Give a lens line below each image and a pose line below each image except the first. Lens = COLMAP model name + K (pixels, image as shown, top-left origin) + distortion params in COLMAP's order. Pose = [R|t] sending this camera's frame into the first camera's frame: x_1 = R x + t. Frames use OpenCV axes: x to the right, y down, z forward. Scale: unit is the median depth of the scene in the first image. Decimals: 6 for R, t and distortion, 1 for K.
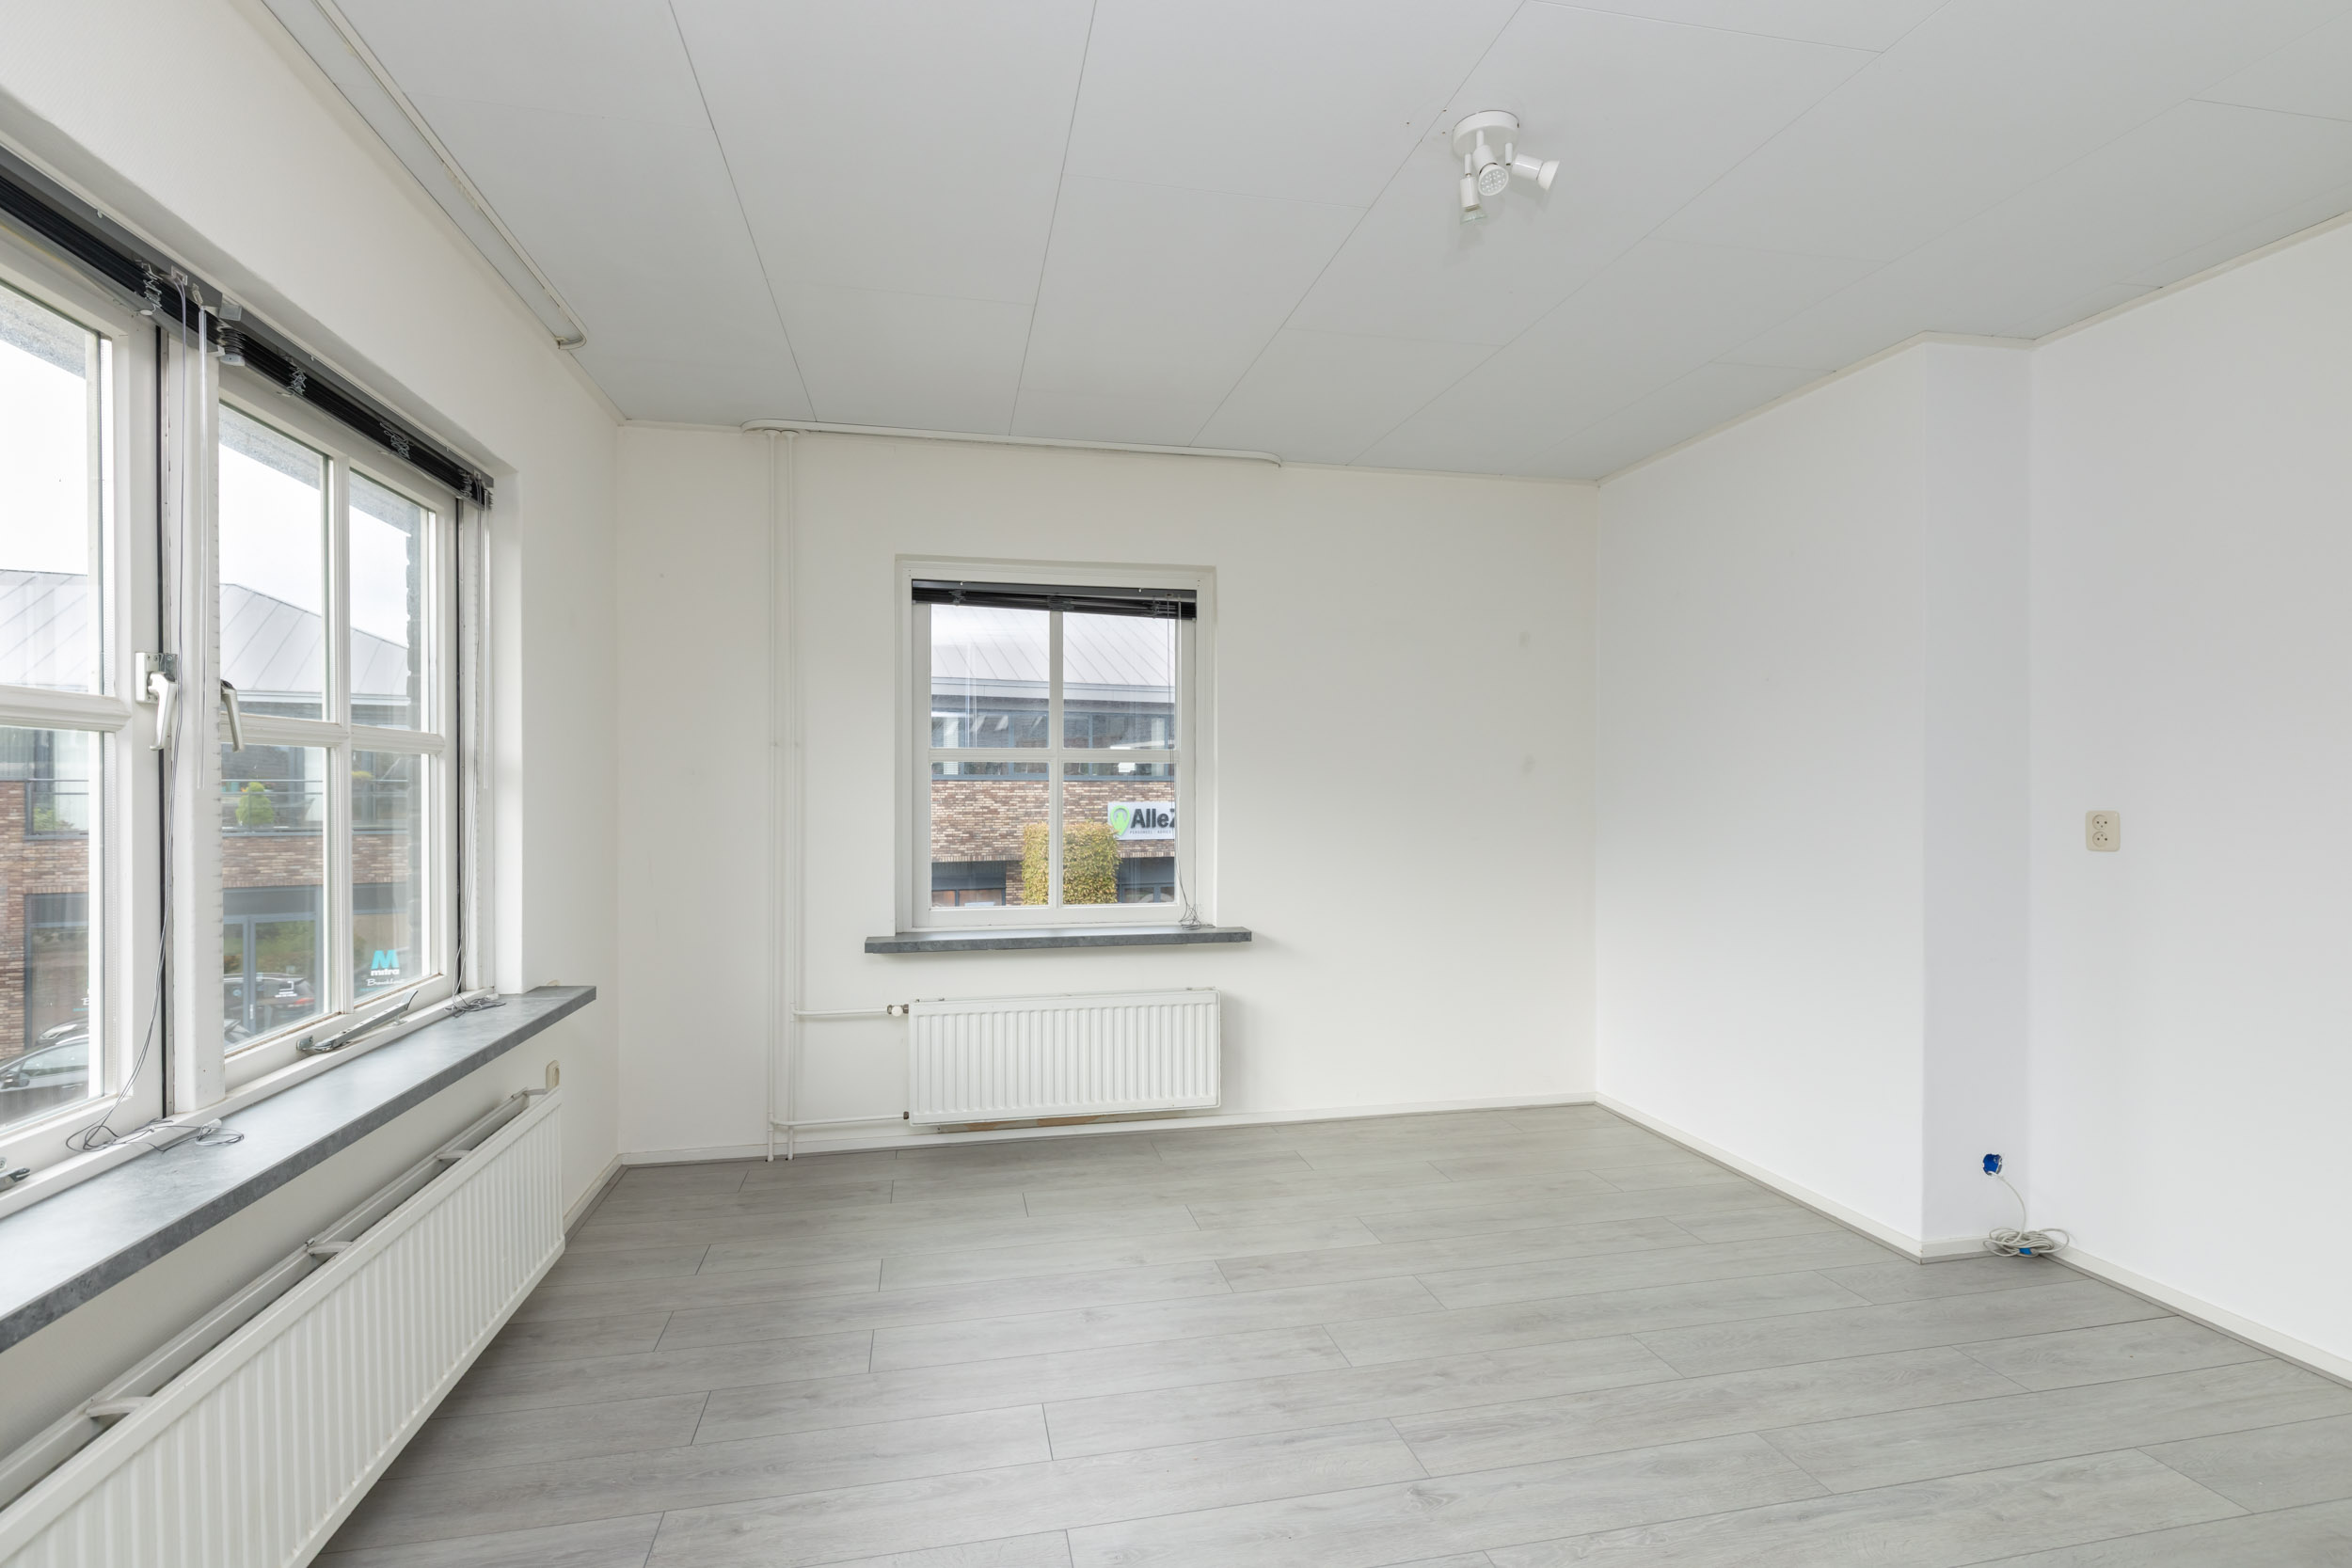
lens RADIAL K [[1140.4, 0, 1214.4], [0, 1140.4, 780.7], [0, 0, 1]] dist [0.003783, -0.001235]
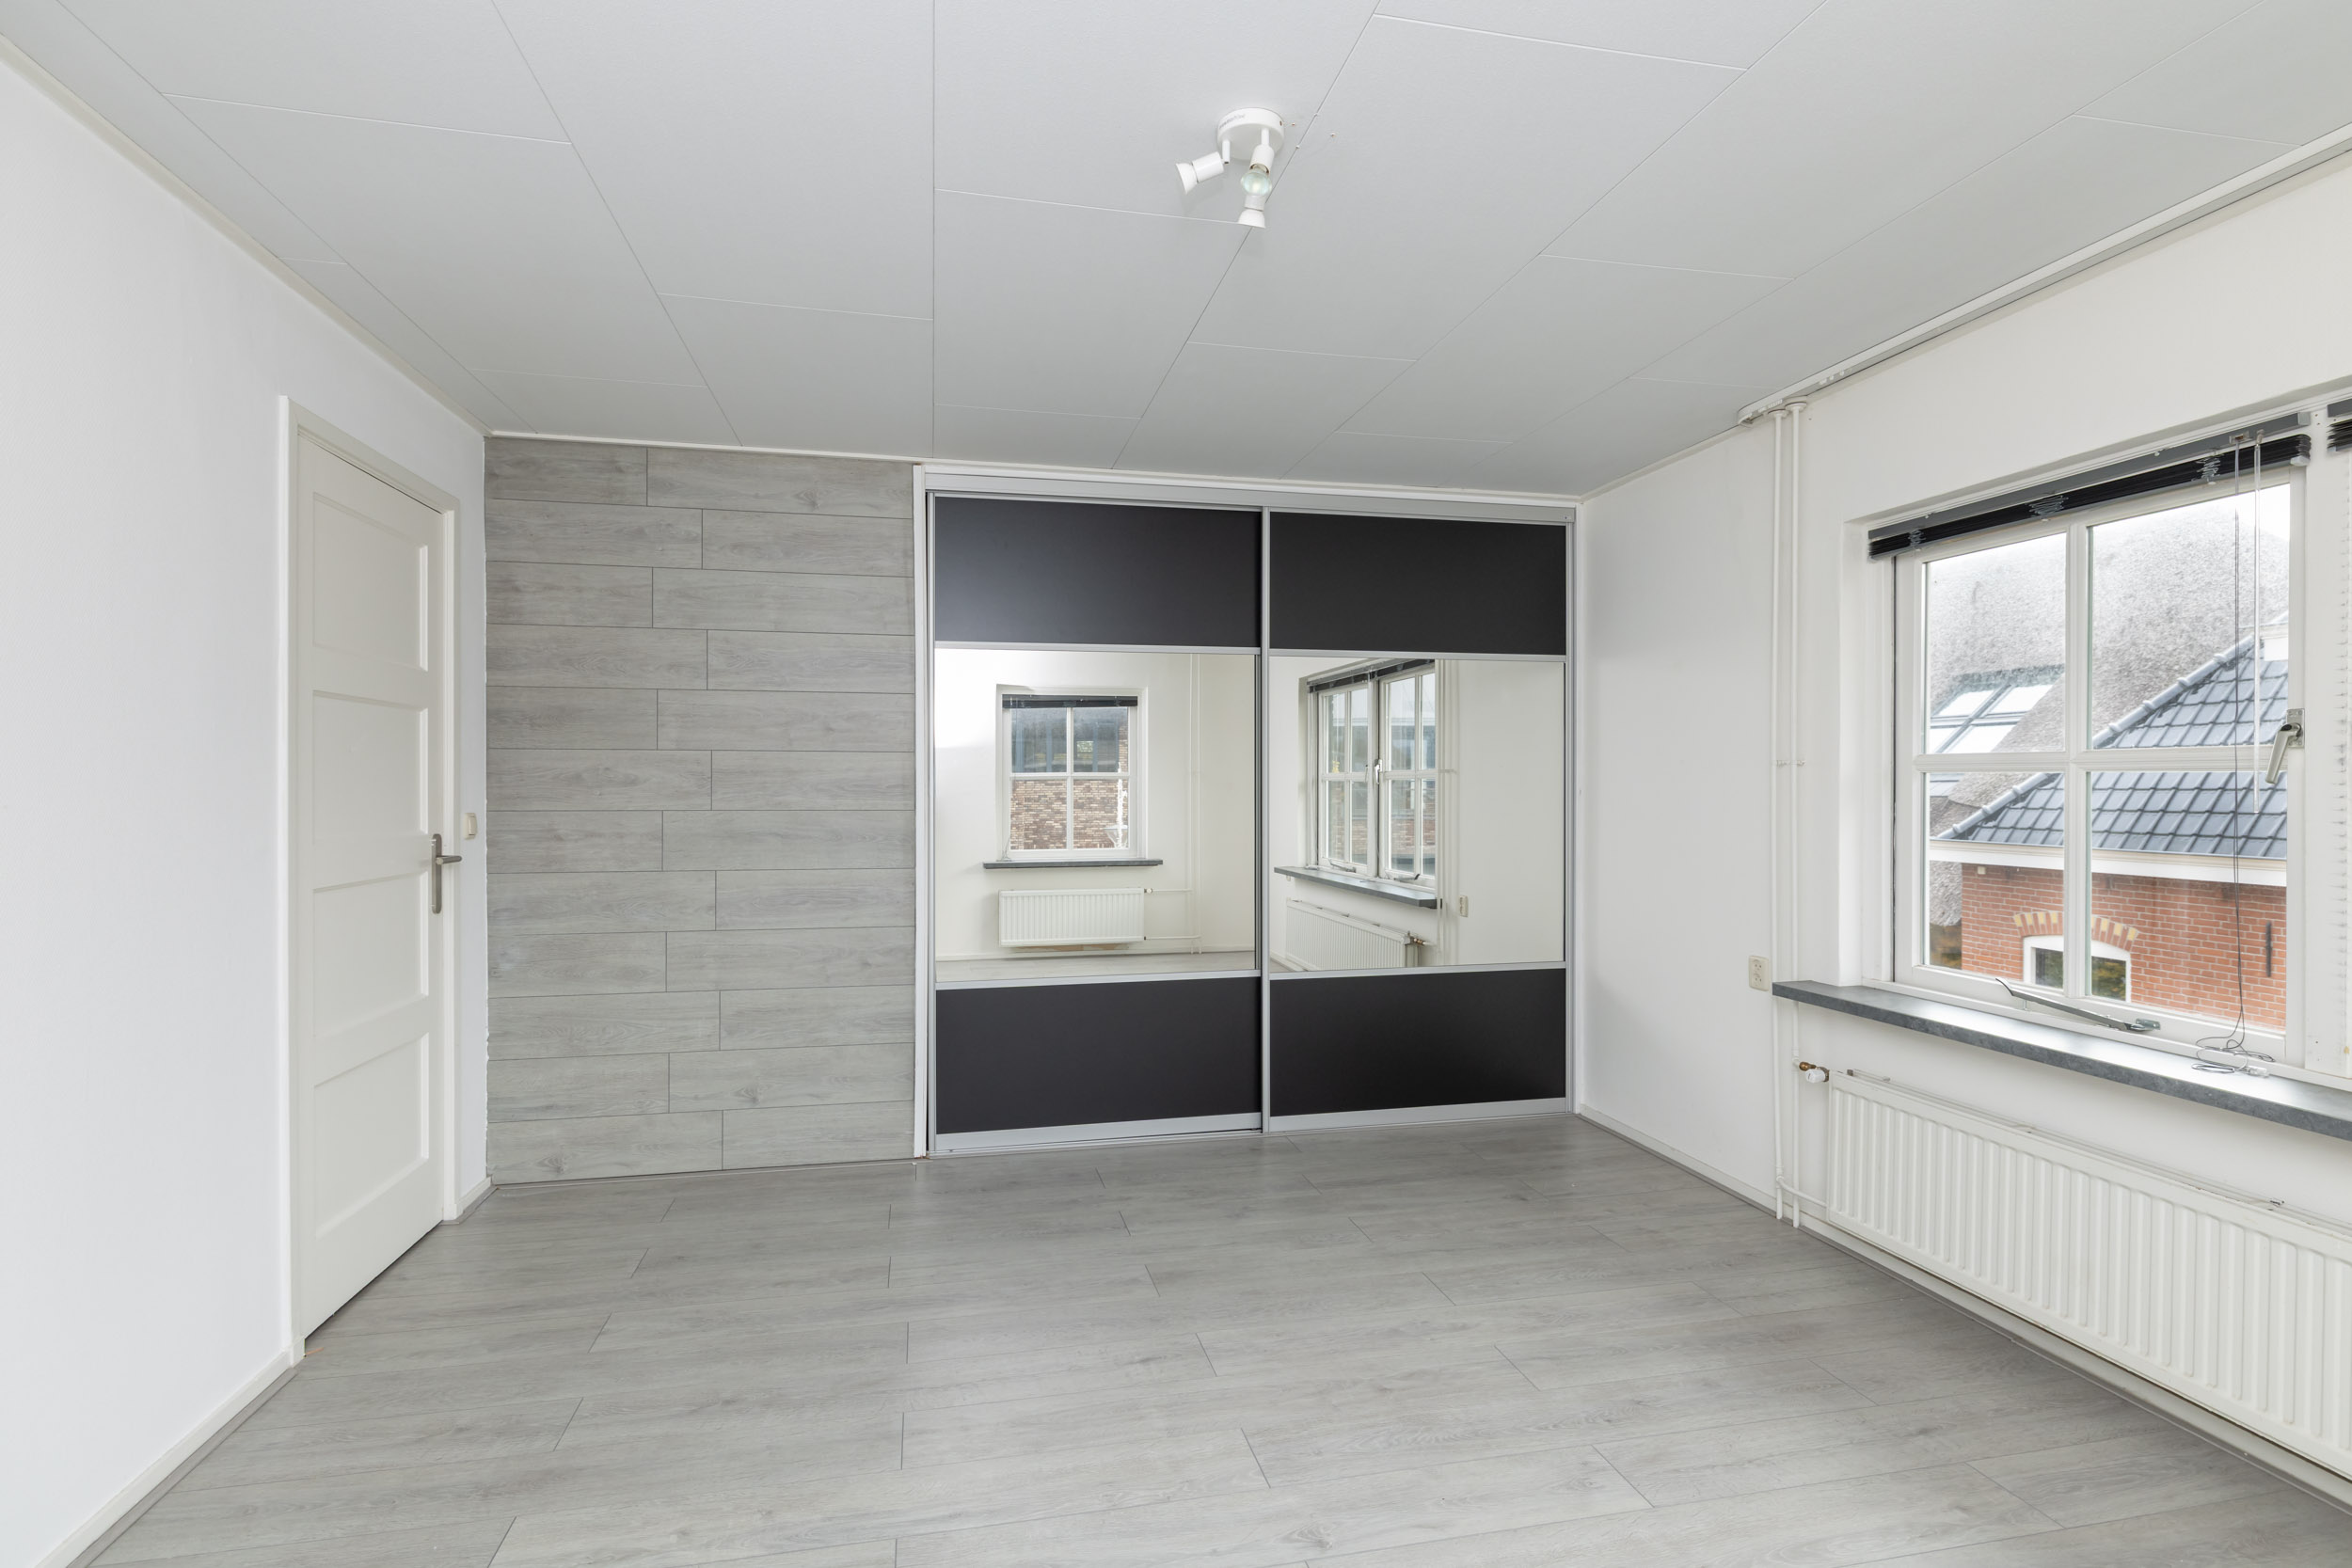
lens RADIAL K [[1140.4, 0, 1157.1], [0, 1140.4, 796.3], [0, 0, 1]] dist [0.003783, -0.001235]
pose [[-0.999380, 0.003572, 0.035038, 0.148414], [0.003769, 0.999977, 0.005558, -0.011337], [-0.035017, 0.005687, -0.999371, 1.039381]]
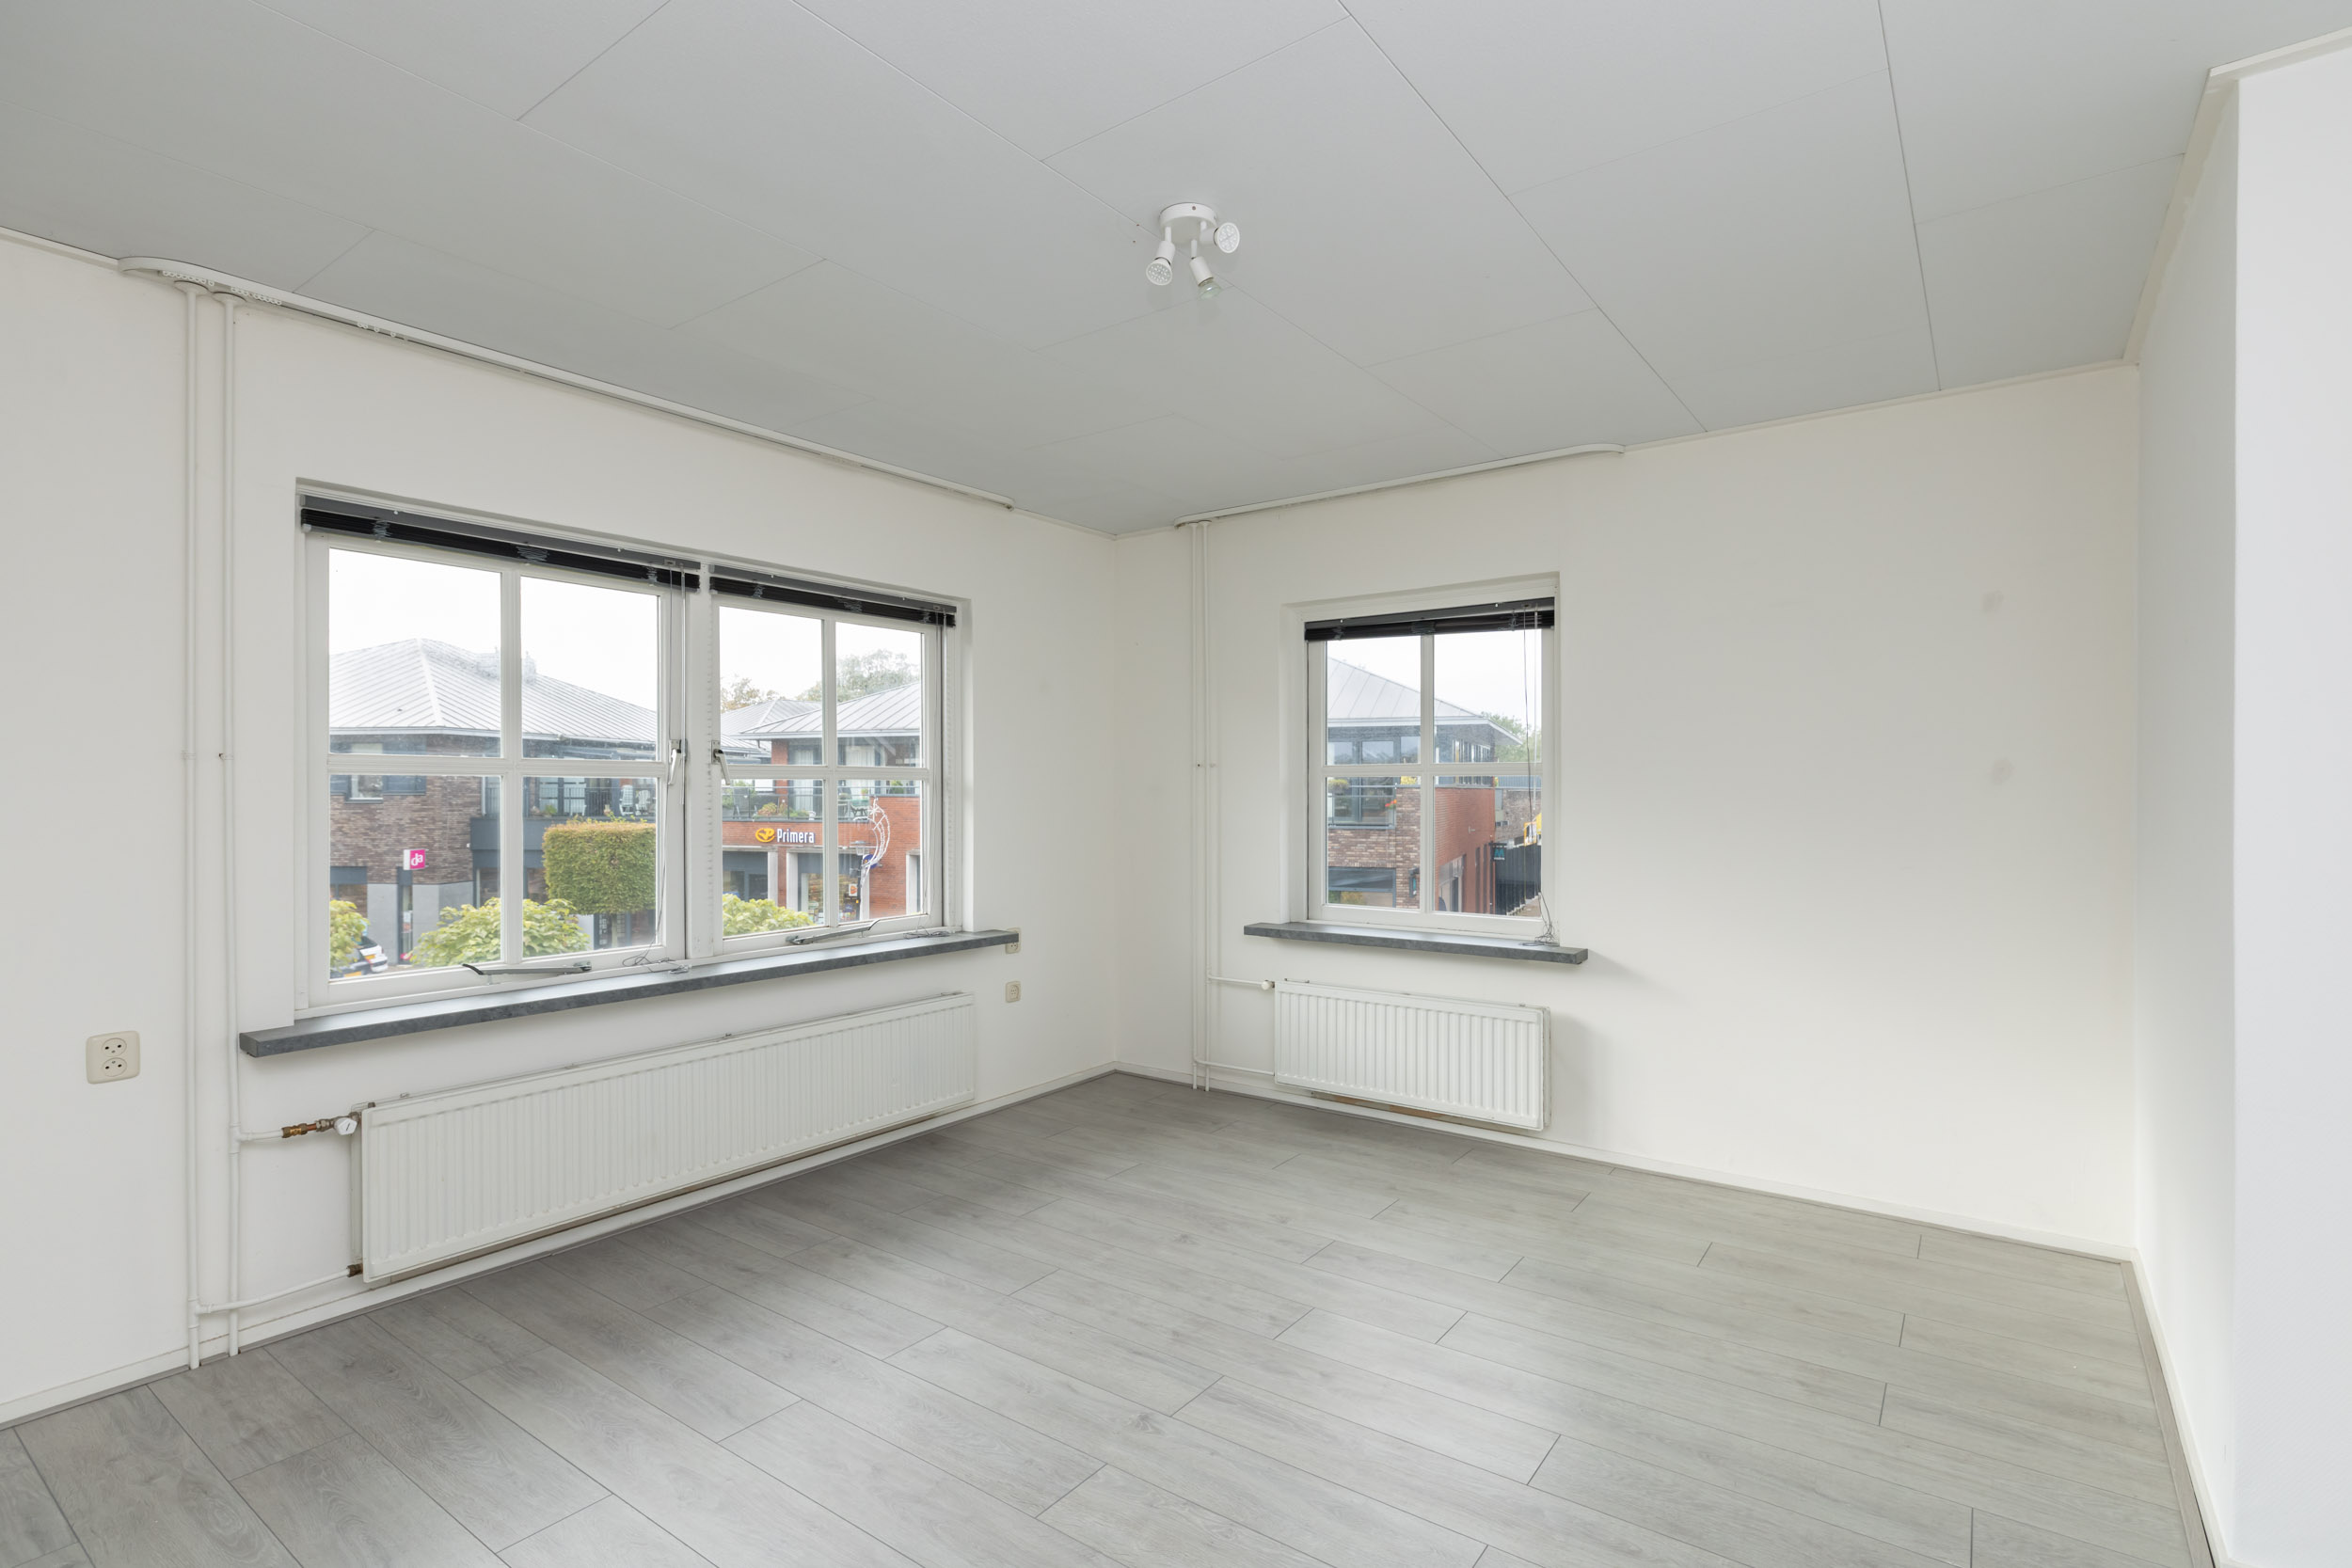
lens RADIAL K [[1140.4, 0, 1183.2], [0, 1140.4, 787.6], [0, 0, 1]] dist [0.003783, -0.001235]
pose [[0.656156, -0.002238, -0.754622, 0.568798], [0.005404, 0.999984, 0.001734, -0.009922], [0.754606, -0.005216, 0.656157, 0.143016]]
